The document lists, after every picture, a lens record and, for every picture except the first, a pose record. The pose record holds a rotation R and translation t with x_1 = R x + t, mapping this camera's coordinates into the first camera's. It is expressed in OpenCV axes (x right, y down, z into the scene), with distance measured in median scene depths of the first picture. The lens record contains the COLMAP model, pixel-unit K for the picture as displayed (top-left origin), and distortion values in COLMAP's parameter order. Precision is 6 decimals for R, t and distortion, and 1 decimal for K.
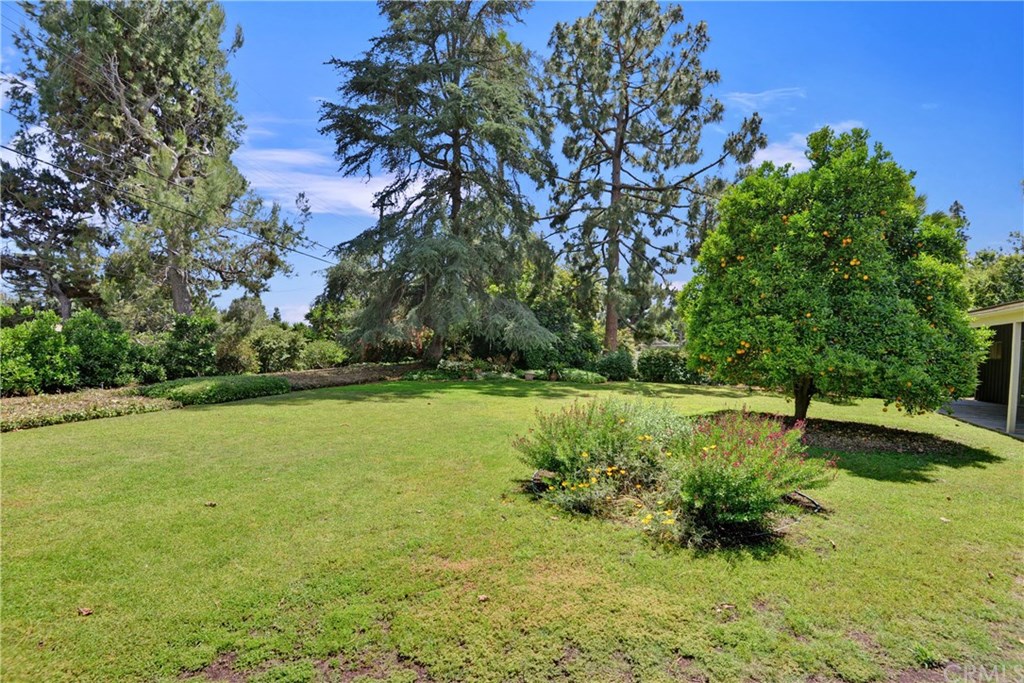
lens RADIAL K [[474.0, 0, 512.0], [0, 474.0, 341.5], [0, 0, 1]] dist [0.000089, -0.029660]
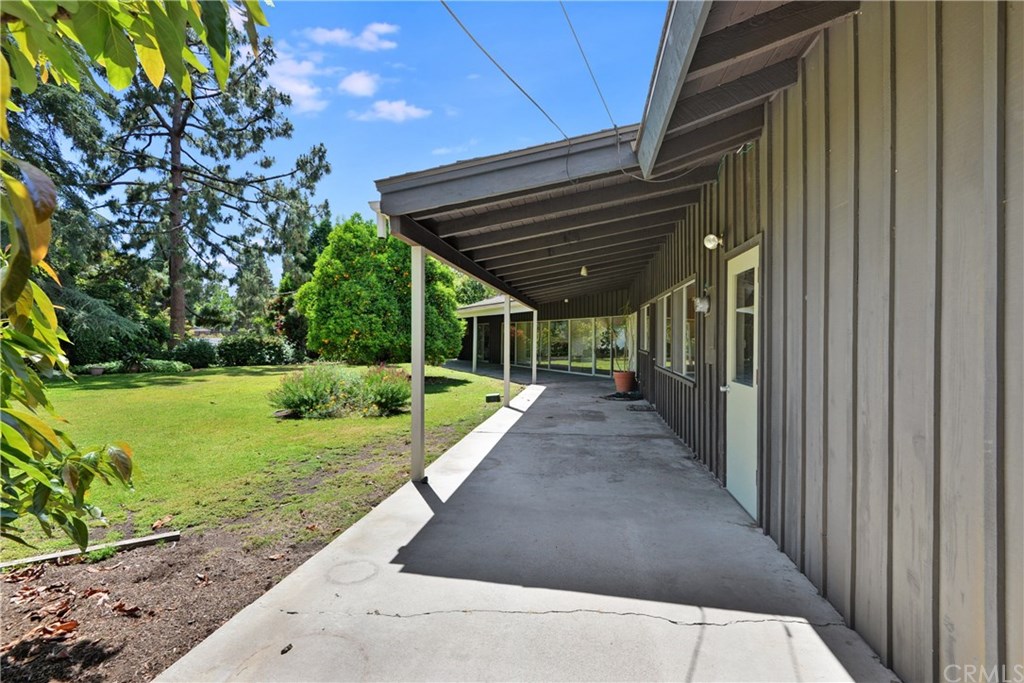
lens RADIAL K [[472.7, 0, 510.3], [0, 472.7, 325.2], [0, 0, 1]] dist [-0.001160, -0.000535]
pose [[0.611193, -0.016803, 0.791304, -0.404806], [0.015571, 0.999836, 0.009205, -0.019461], [-0.791329, 0.006695, 0.611354, -0.360959]]
